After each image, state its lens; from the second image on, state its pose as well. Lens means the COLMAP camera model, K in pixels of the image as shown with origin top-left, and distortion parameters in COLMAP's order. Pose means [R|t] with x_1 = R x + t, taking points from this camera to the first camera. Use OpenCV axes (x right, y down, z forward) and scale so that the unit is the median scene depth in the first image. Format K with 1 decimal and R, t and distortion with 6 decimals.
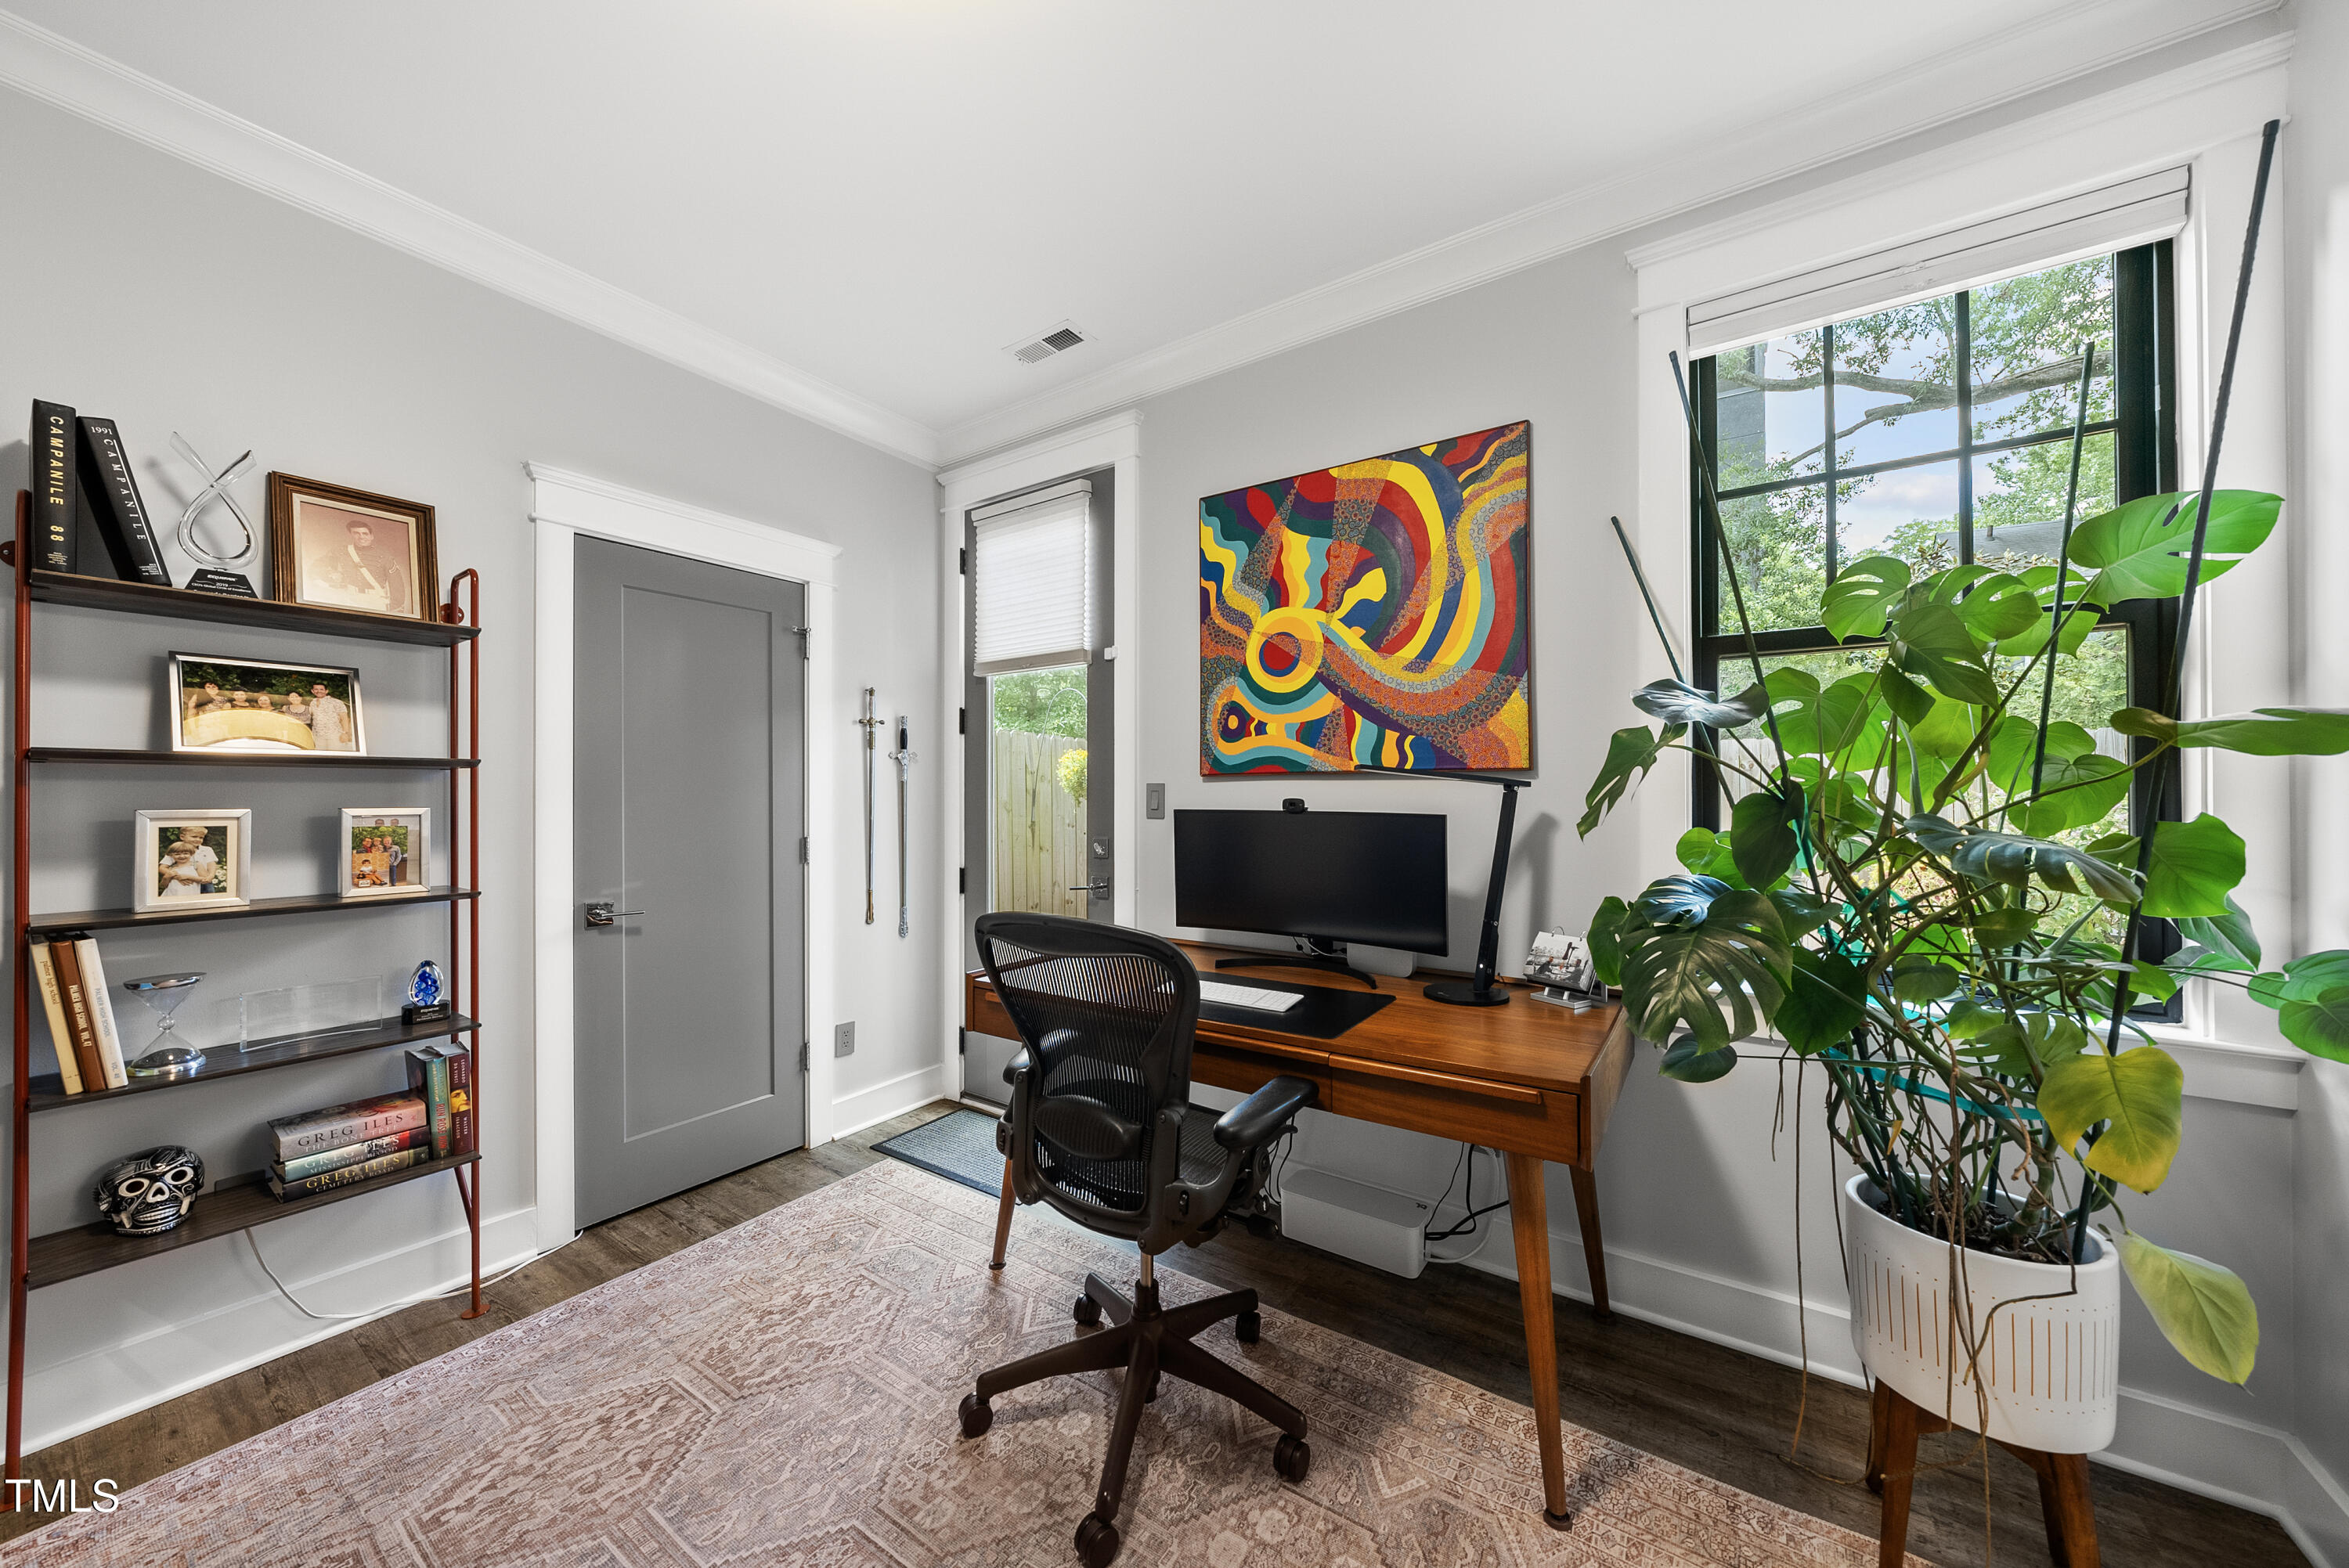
lens RADIAL K [[806.7, 0, 1174.5], [0, 806.7, 784.0], [0, 0, 1]] dist [-0.001397, -0.000202]
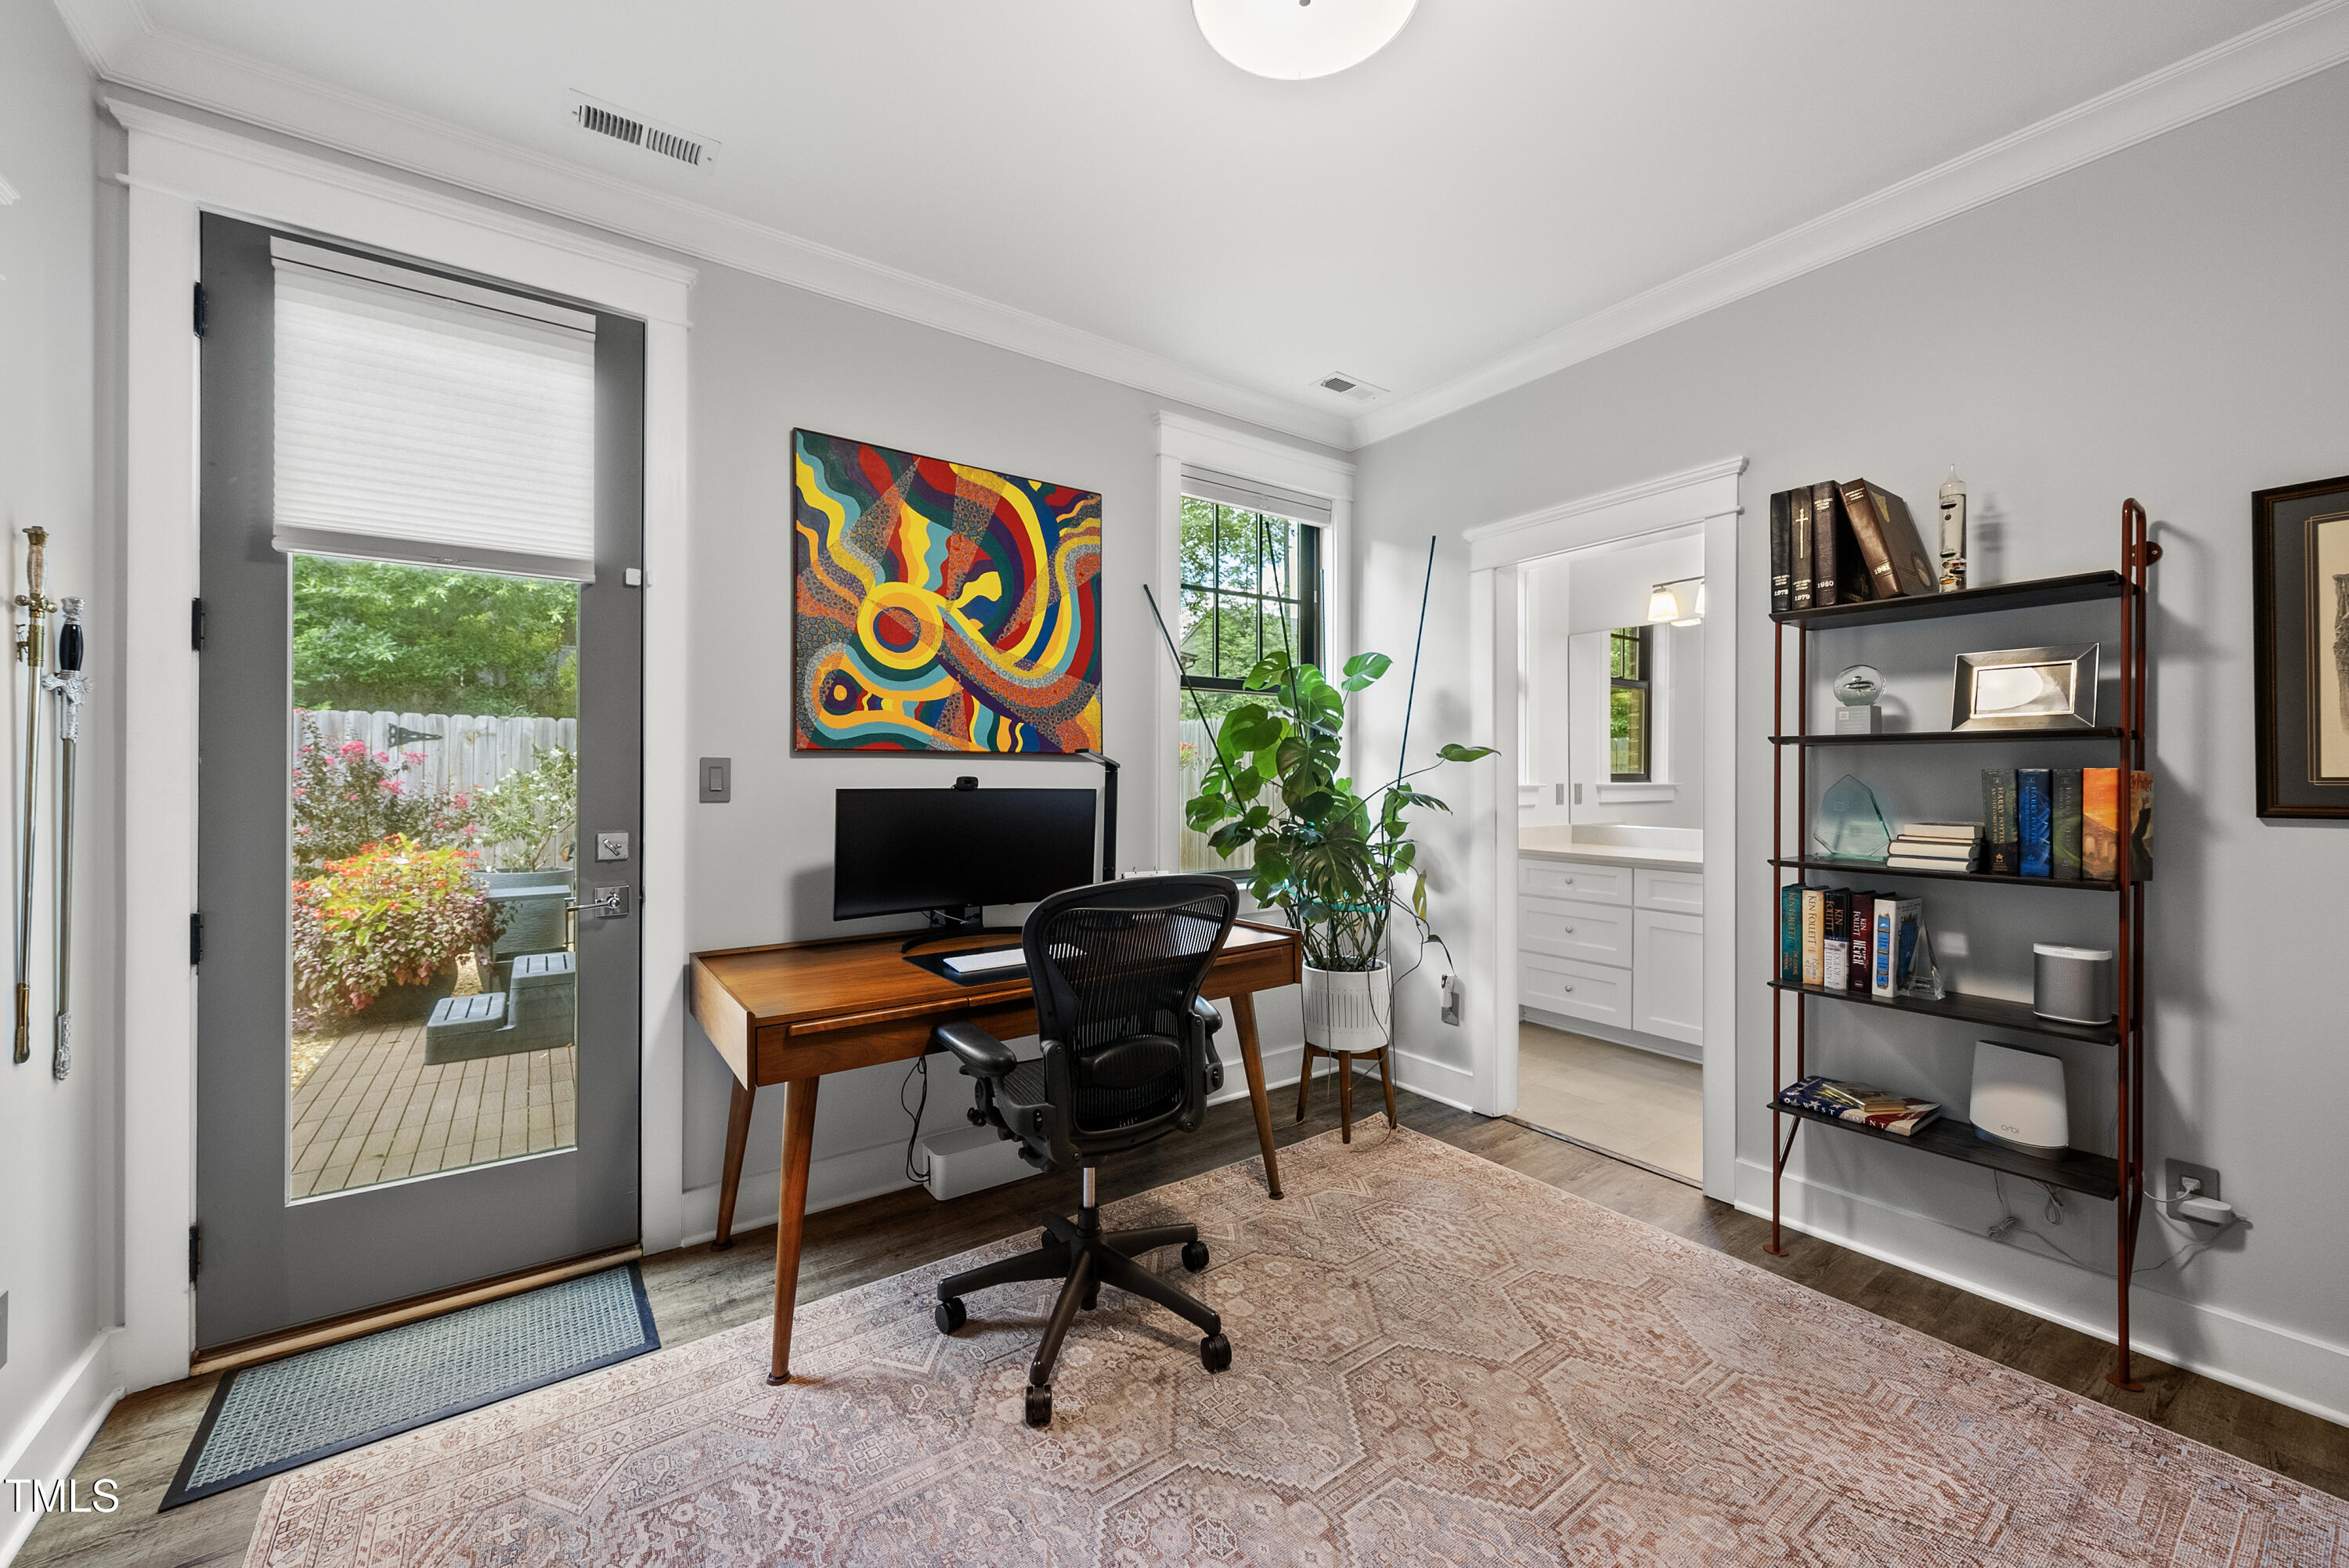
lens RADIAL K [[903.6, 0, 1171.0], [0, 903.6, 772.2], [0, 0, 1]] dist [0.001339, 0.000069]
pose [[0.349785, 0.006052, 0.936811, -0.778333], [-0.014146, 0.999899, -0.001178, 0.009064], [-0.936723, -0.012840, 0.349835, 0.302566]]
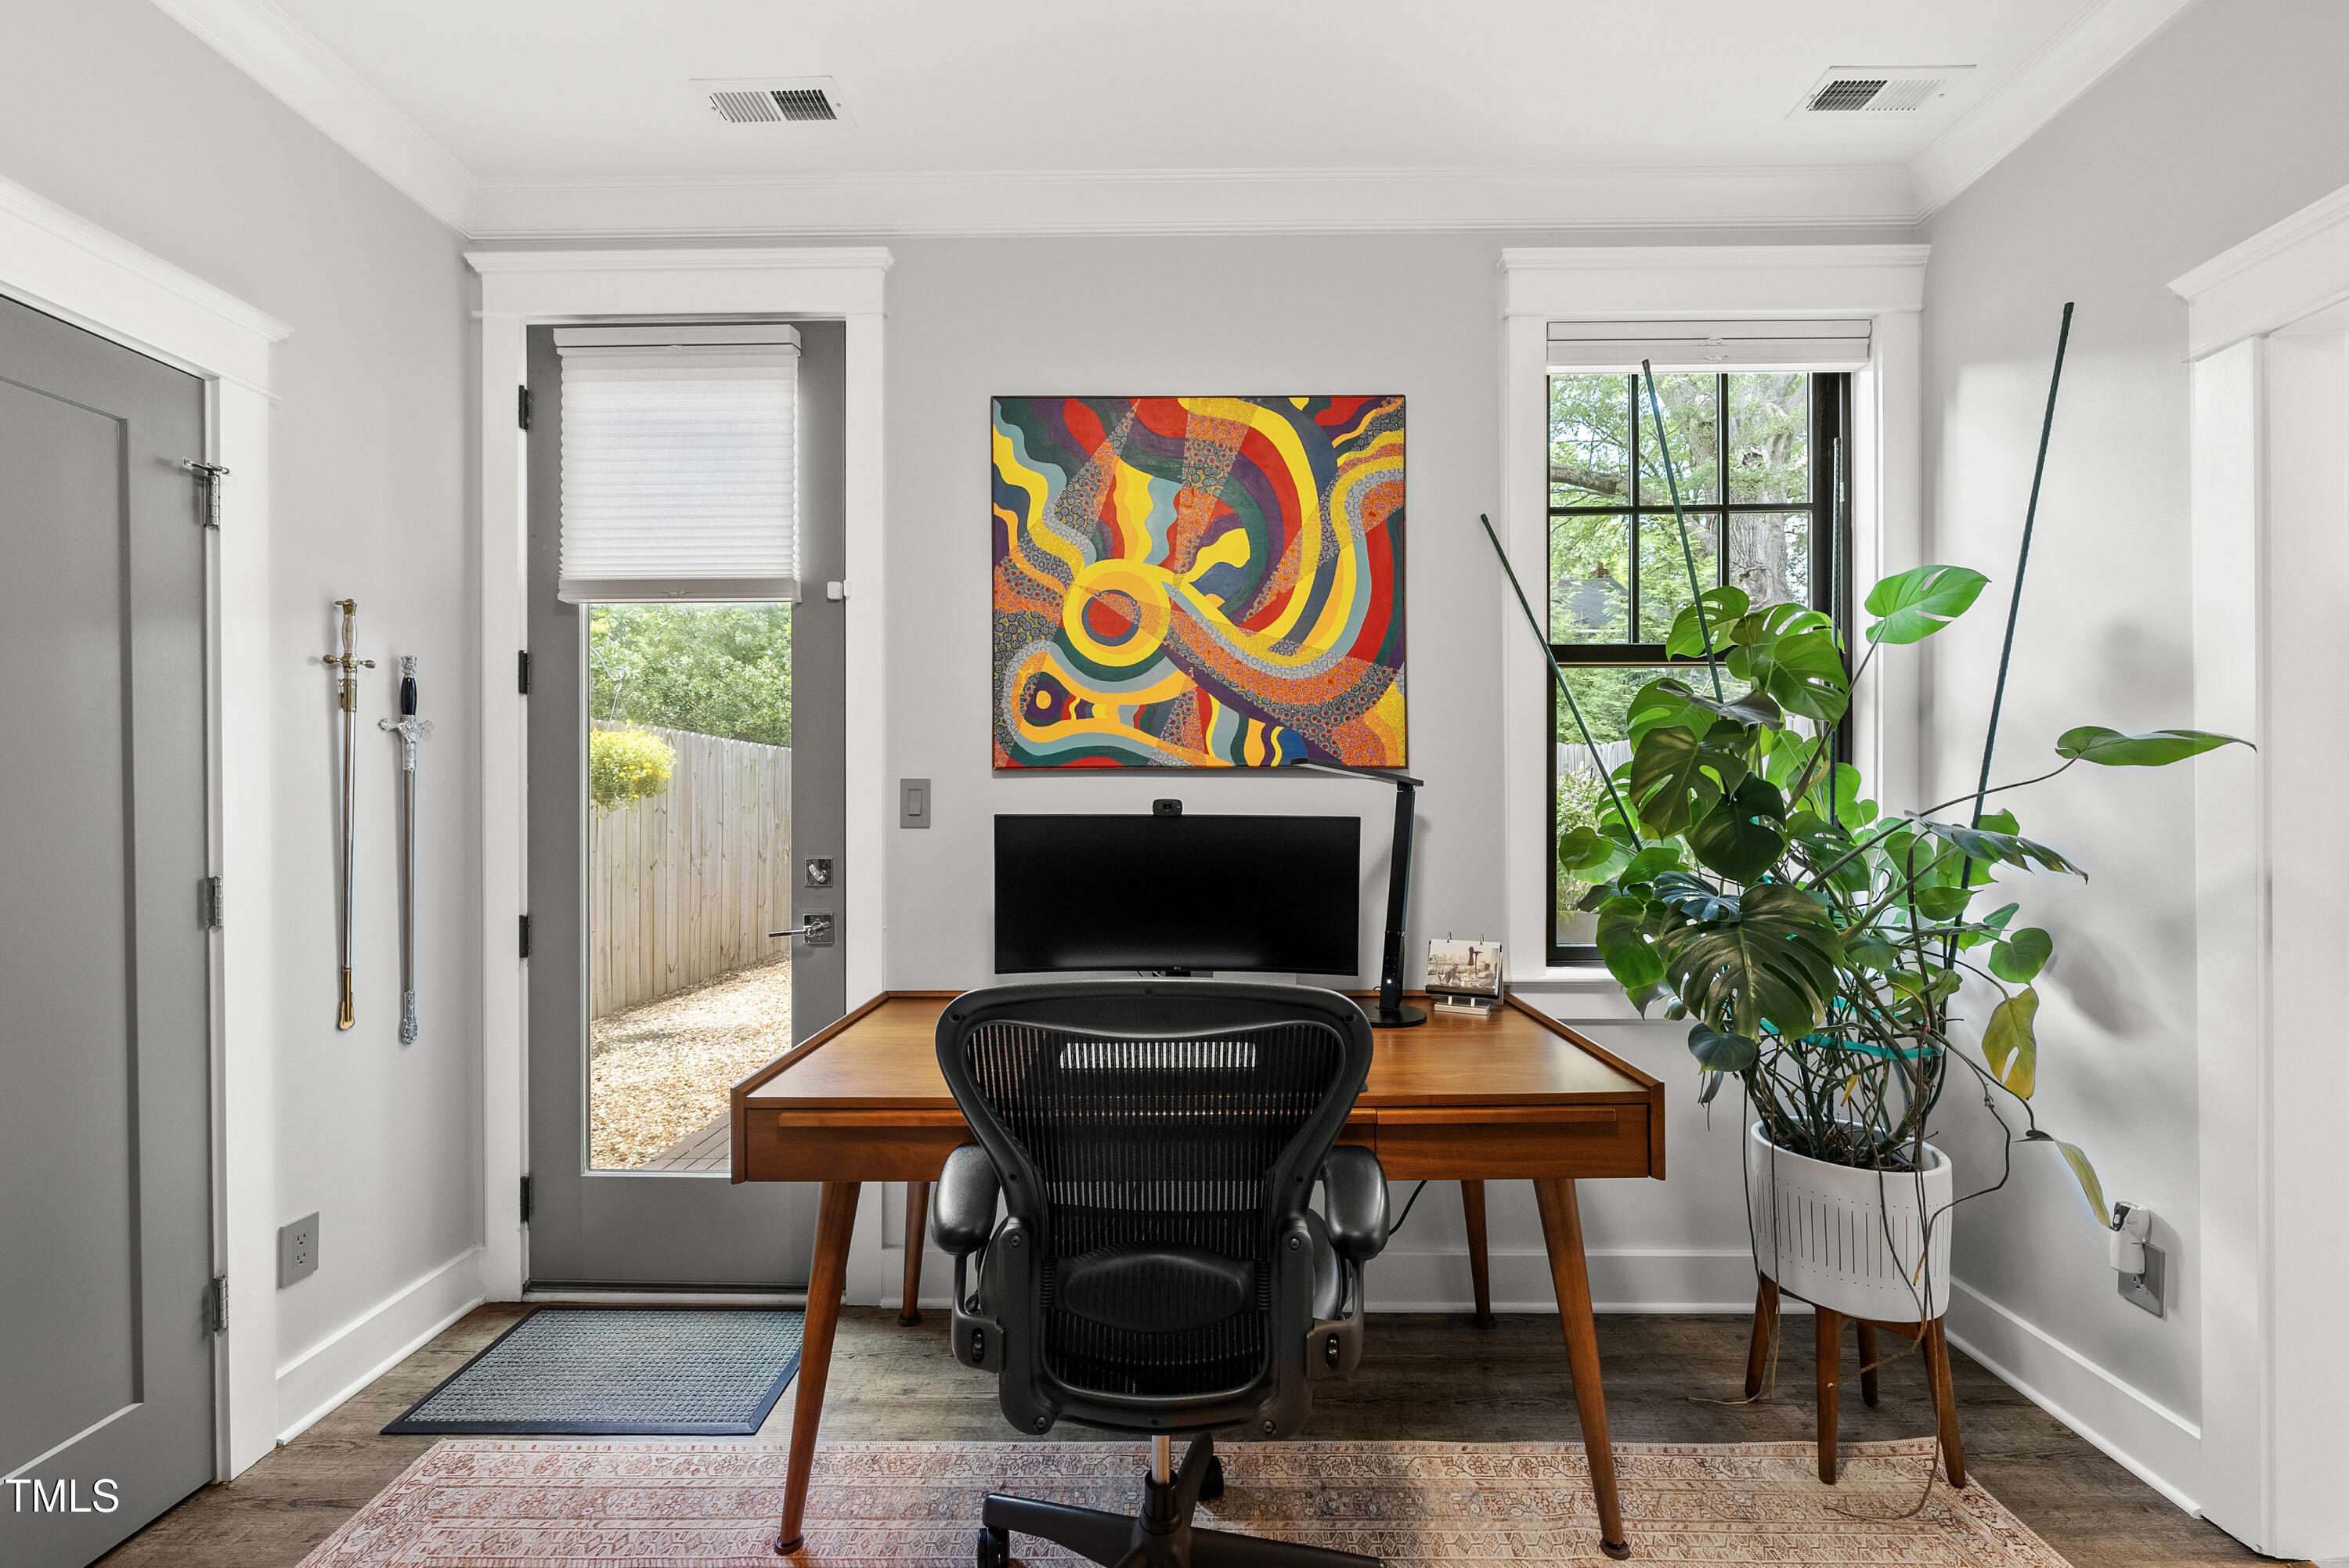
lens RADIAL K [[910.9, 0, 1171.0], [0, 910.9, 793.6], [0, 0, 1]] dist [-0.000636, -0.000163]
pose [[0.835743, 0.001053, 0.549120, -0.311365], [-0.007391, 0.999929, 0.009331, 0.003465], [-0.549071, -0.011857, 0.835691, 0.217294]]
